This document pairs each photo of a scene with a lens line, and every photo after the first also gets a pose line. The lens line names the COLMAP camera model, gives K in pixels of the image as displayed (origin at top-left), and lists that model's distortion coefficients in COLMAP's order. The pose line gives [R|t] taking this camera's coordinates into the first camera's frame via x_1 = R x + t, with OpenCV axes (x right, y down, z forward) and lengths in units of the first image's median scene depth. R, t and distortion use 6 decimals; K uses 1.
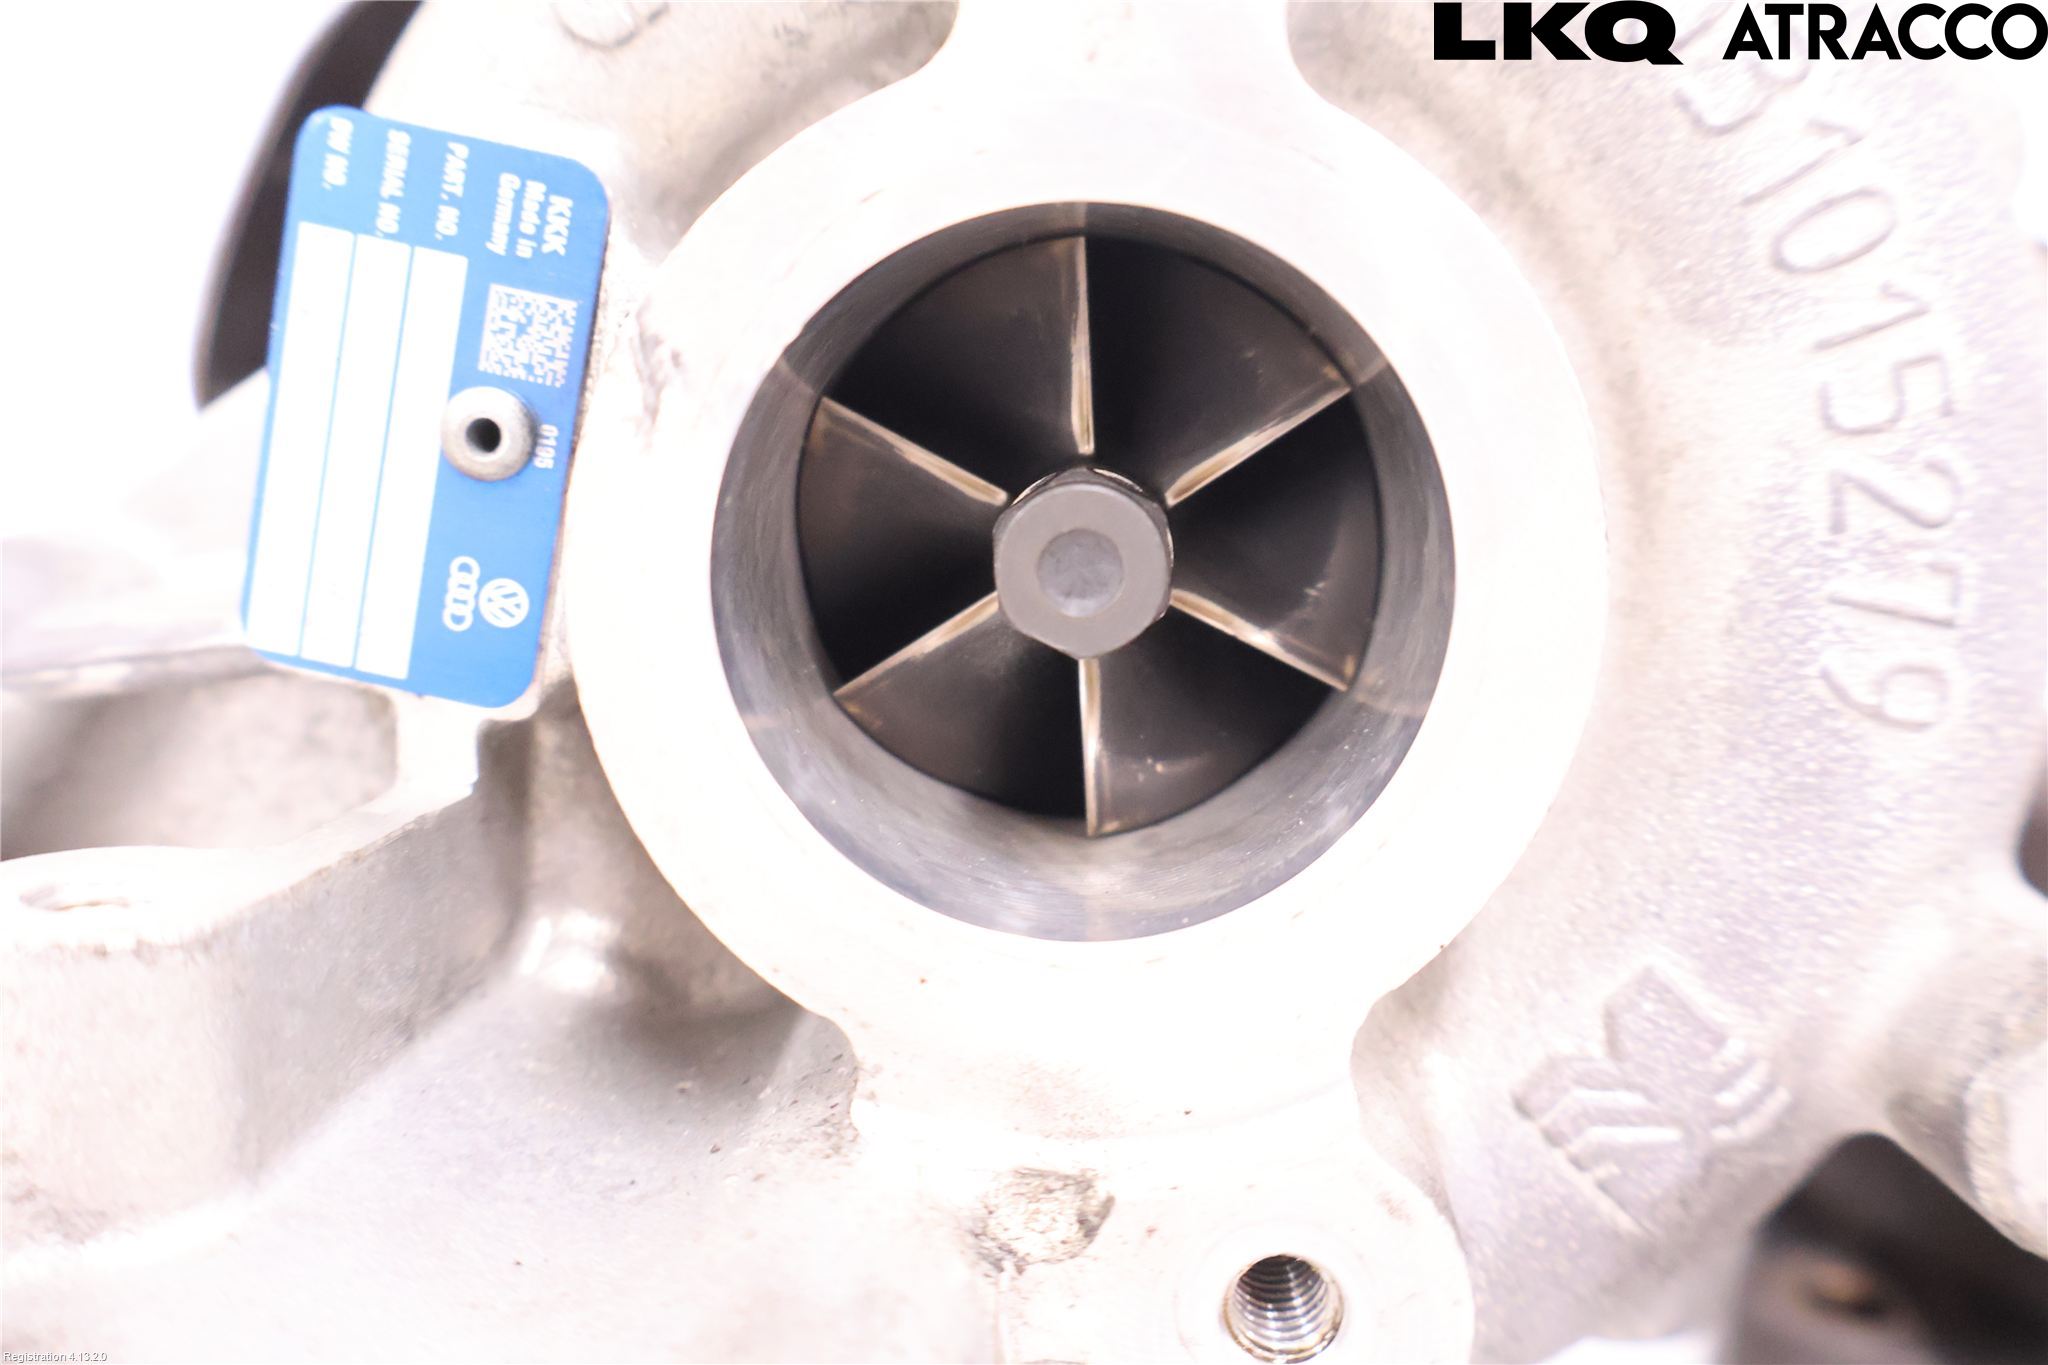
lens RADIAL K [[1738.5, 0, 1024.0], [0, 1738.5, 682.5], [0, 0, 1]] dist [0.000134, -0.003162]
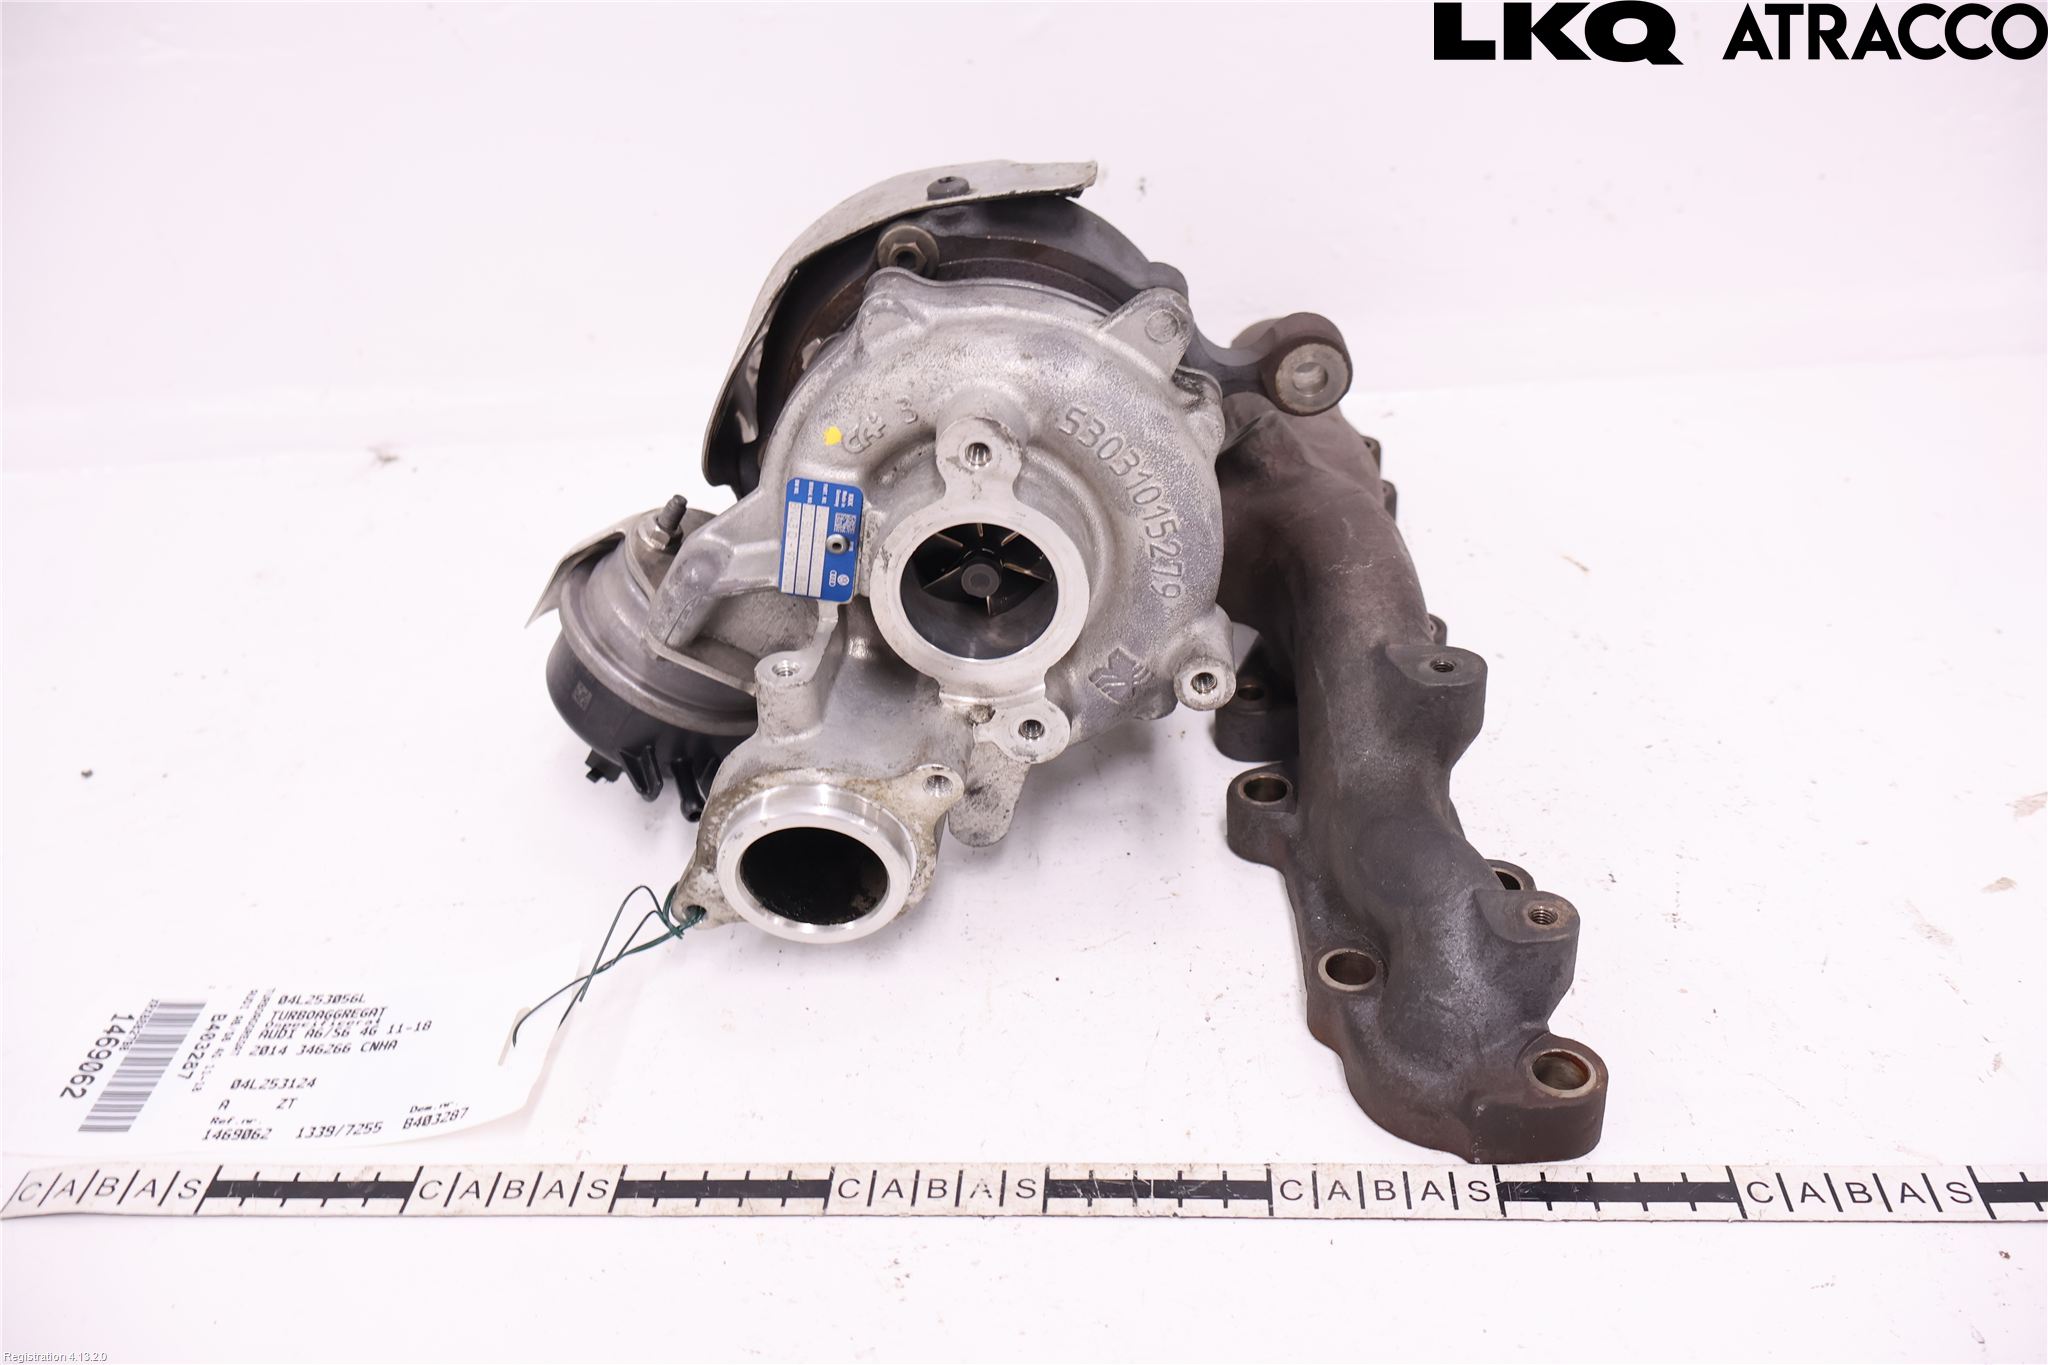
lens RADIAL K [[1738.5, 0, 1024.0], [0, 1738.5, 682.5], [0, 0, 1]] dist [0.000134, -0.003162]
pose [[0.998127, -0.060858, -0.006173, 0.146925], [0.058567, 0.921643, 0.383593, -1.434504], [-0.017656, -0.383236, 0.923482, -3.033200]]
